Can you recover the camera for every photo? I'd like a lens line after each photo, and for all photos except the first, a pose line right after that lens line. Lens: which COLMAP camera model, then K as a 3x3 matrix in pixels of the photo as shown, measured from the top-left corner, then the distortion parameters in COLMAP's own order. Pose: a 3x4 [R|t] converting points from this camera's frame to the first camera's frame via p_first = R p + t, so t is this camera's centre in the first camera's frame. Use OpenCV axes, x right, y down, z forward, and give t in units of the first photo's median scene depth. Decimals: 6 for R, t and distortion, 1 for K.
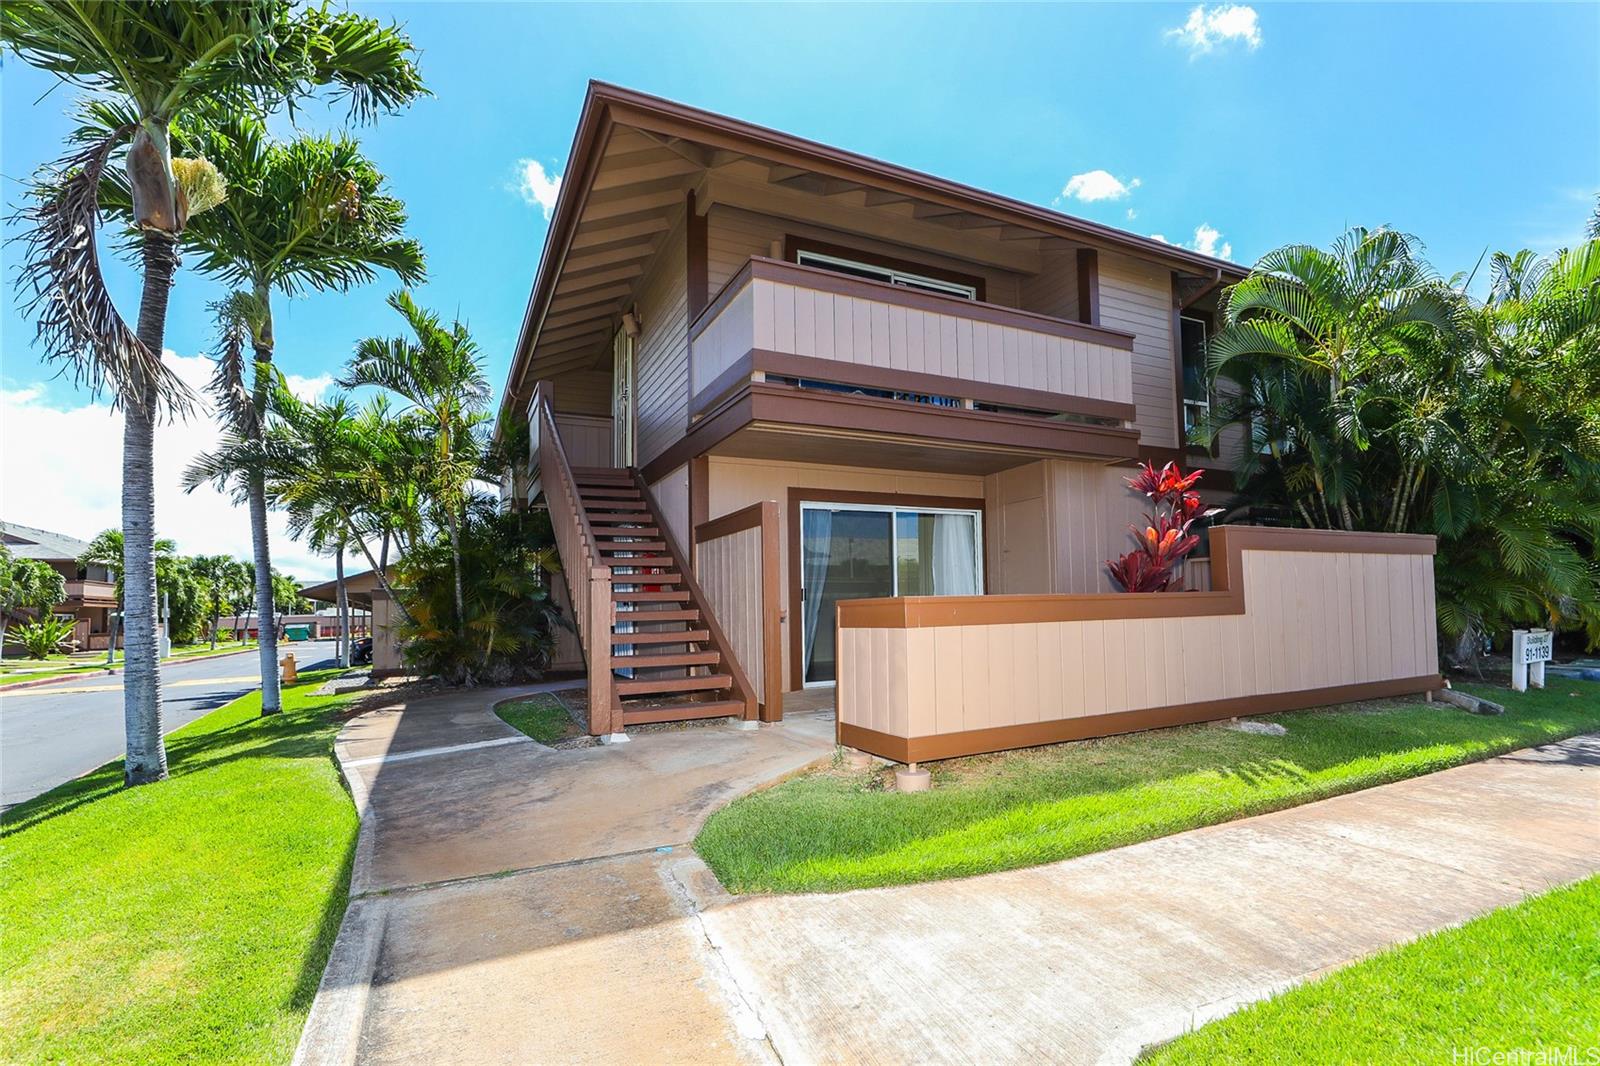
lens RADIAL K [[733.3, 0, 798.3], [0, 733.3, 549.9], [0, 0, 1]] dist [-0.005841, 0.000705]
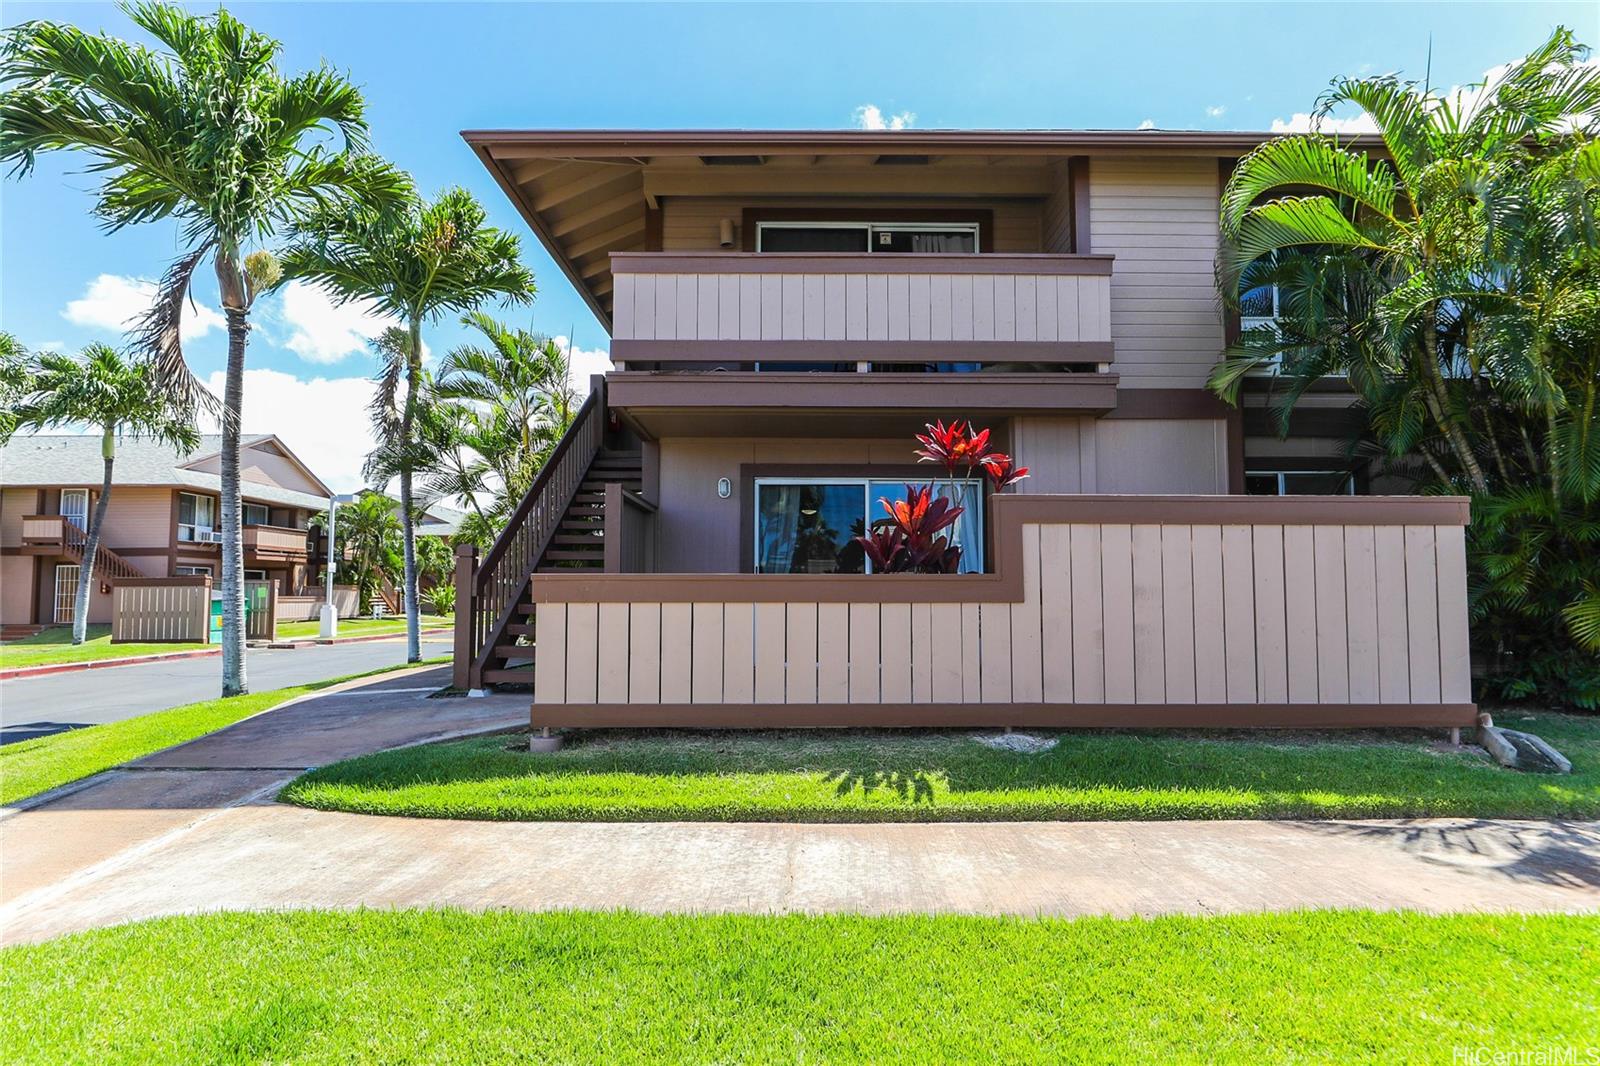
lens RADIAL K [[812.4, 0, 800.3], [0, 812.4, 519.2], [0, 0, 1]] dist [-0.016124, 0.000246]
pose [[0.898484, -0.015021, -0.438748, 0.644307], [0.013978, 0.999887, -0.005609, -0.004274], [0.438783, -0.001093, 0.898592, 0.058355]]
